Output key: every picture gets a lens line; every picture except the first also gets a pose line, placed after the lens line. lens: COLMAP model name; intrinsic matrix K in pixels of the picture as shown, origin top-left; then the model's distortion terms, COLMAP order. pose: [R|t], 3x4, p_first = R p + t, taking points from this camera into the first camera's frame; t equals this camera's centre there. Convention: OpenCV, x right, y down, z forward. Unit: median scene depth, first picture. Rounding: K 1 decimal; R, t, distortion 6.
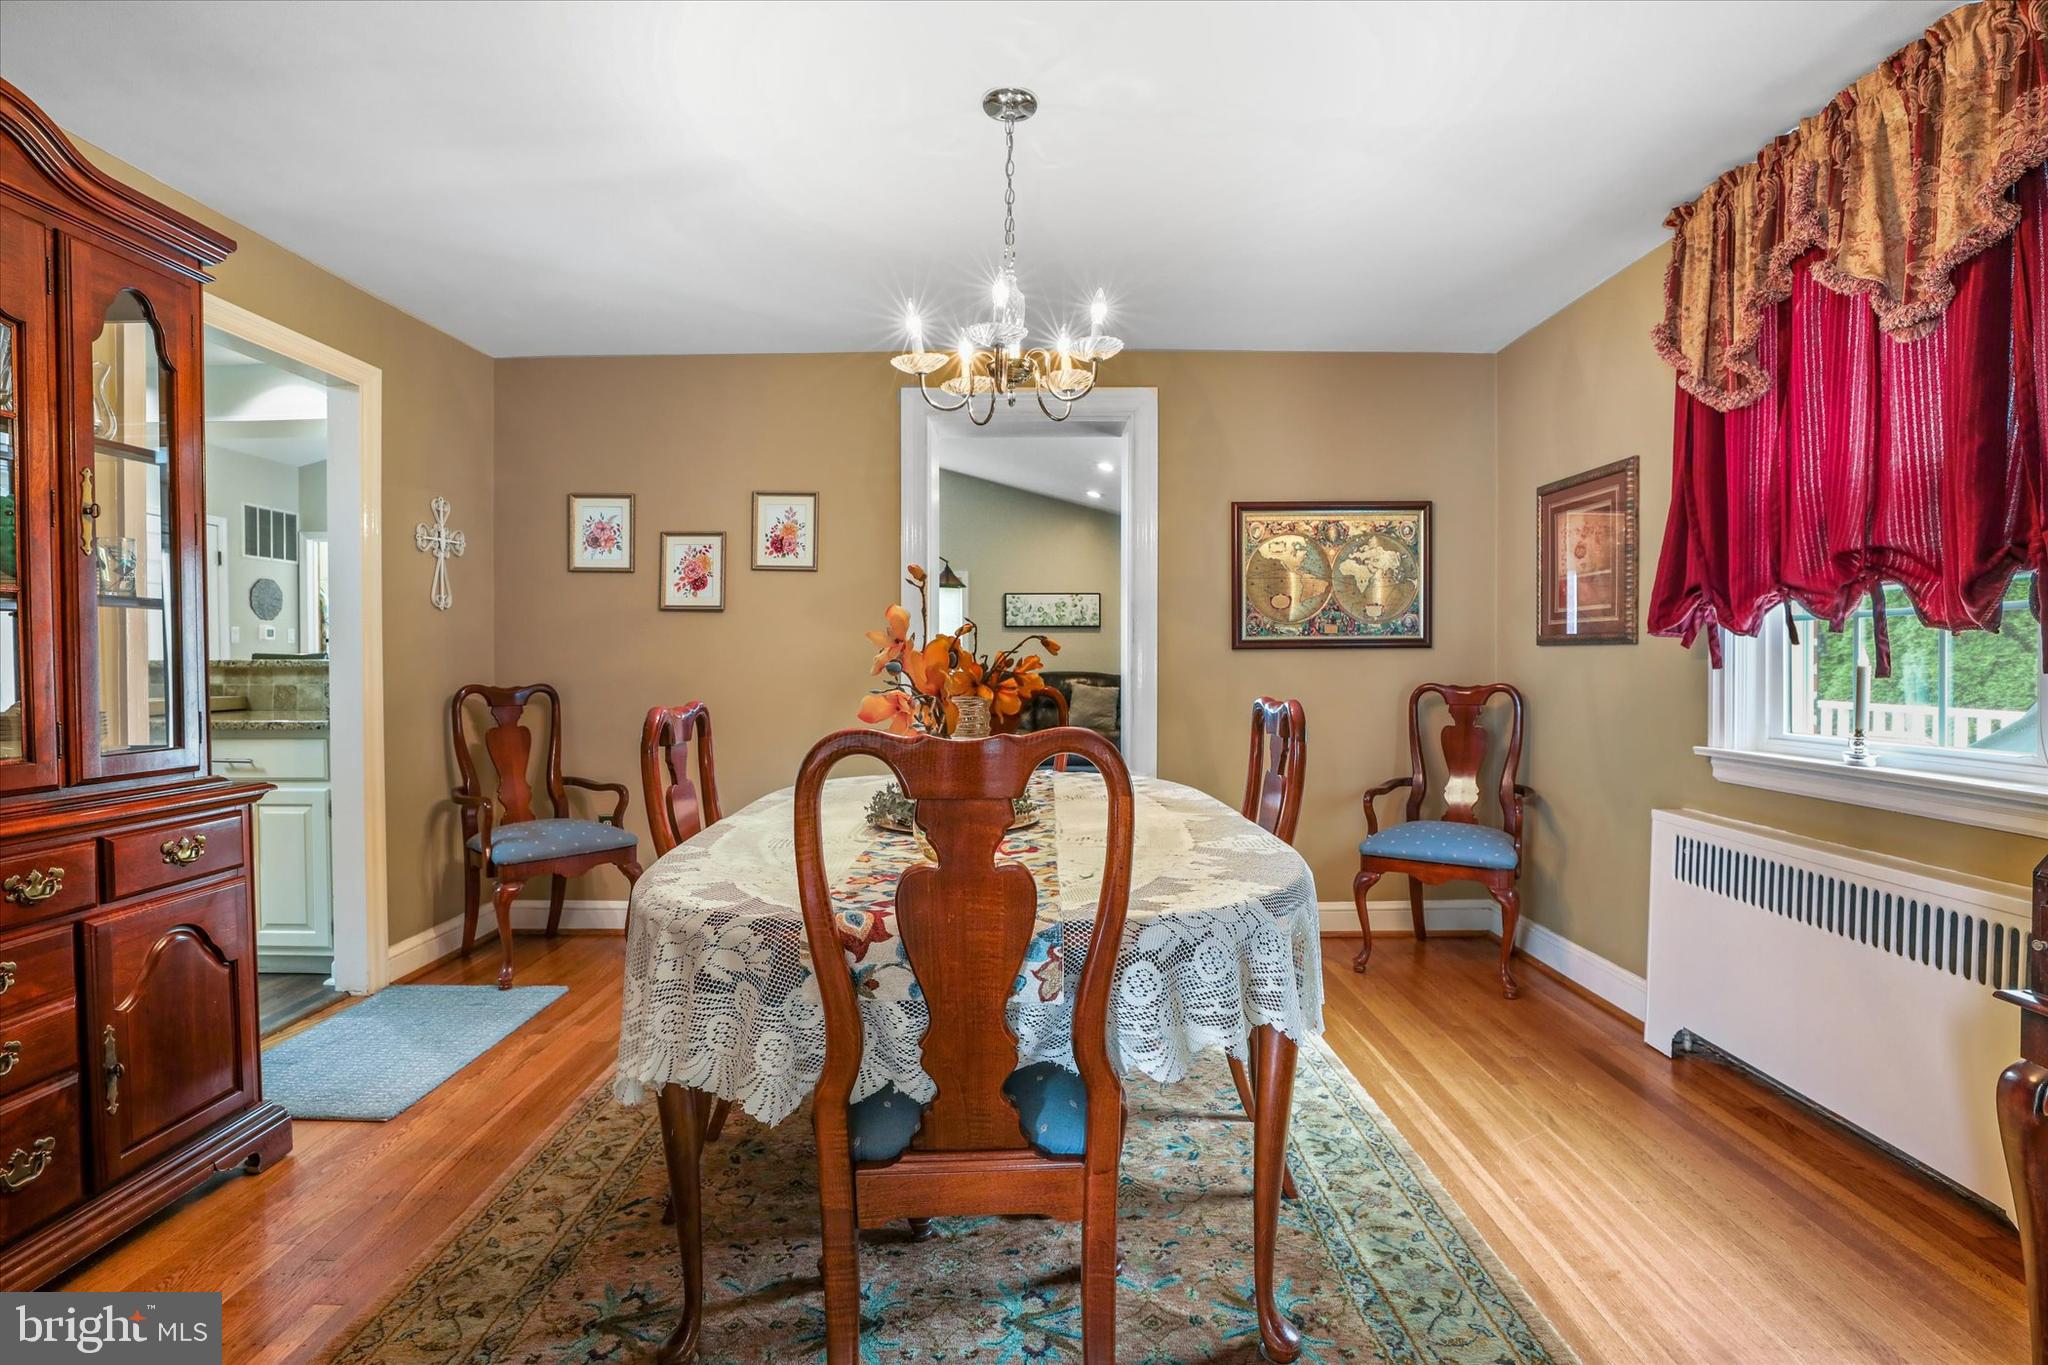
lens RADIAL K [[942.5, 0, 1011.8], [0, 942.5, 674.0], [0, 0, 1]] dist [-0.028518, -0.000698]
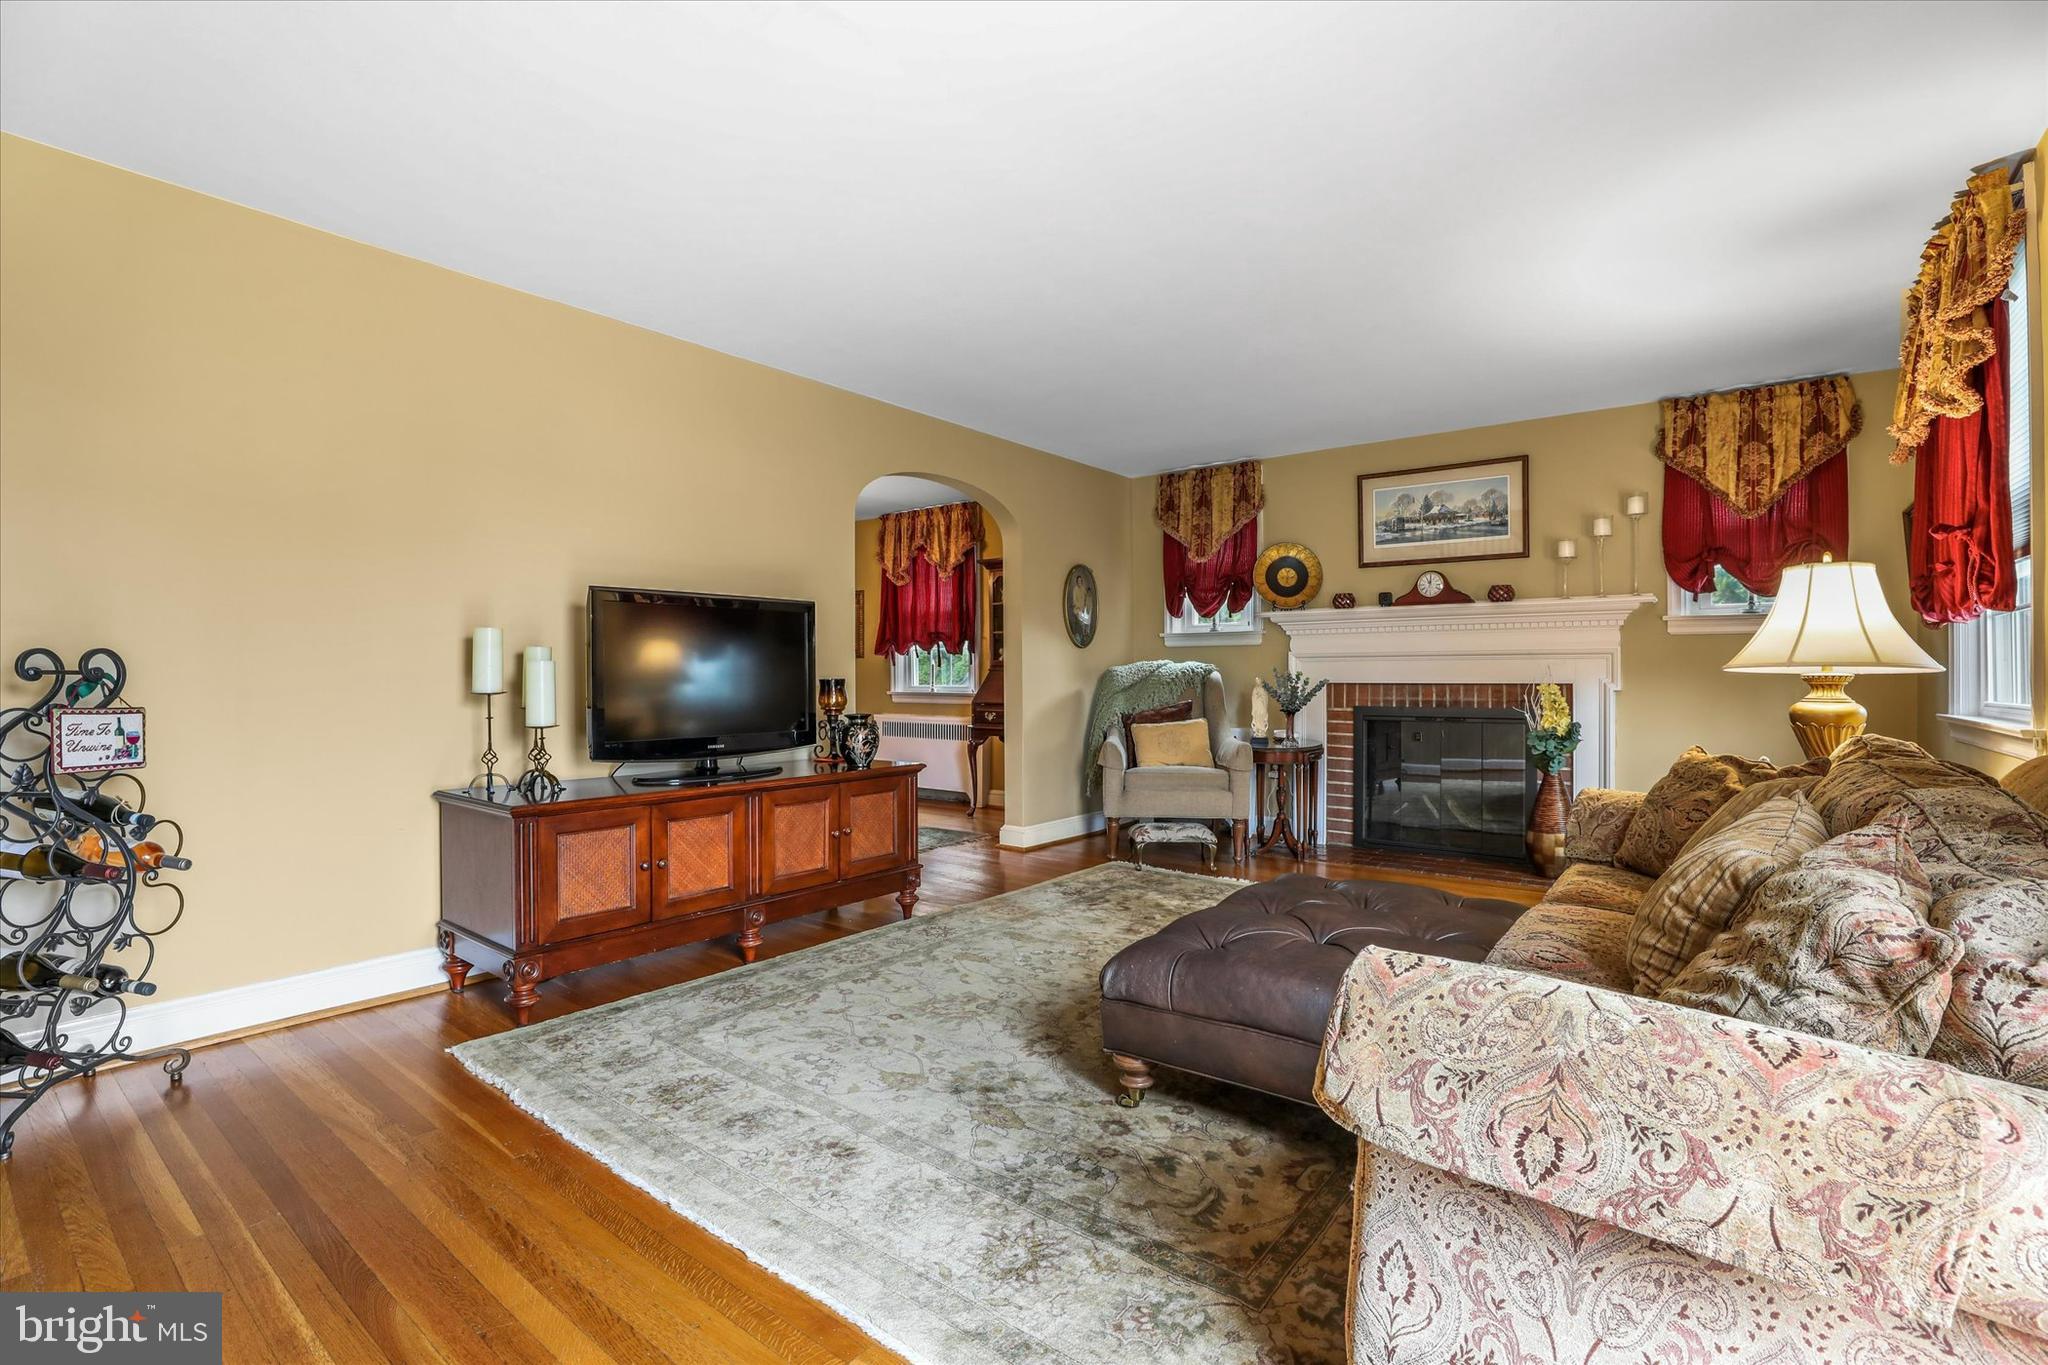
lens RADIAL K [[942.5, 0, 1011.8], [0, 942.5, 674.0], [0, 0, 1]] dist [-0.028518, -0.000698]
pose [[0.615174, 0.001434, 0.788390, -1.440498], [0.013667, 0.999829, -0.012482, 0.064883], [-0.788273, 0.018454, 0.615050, -1.215832]]
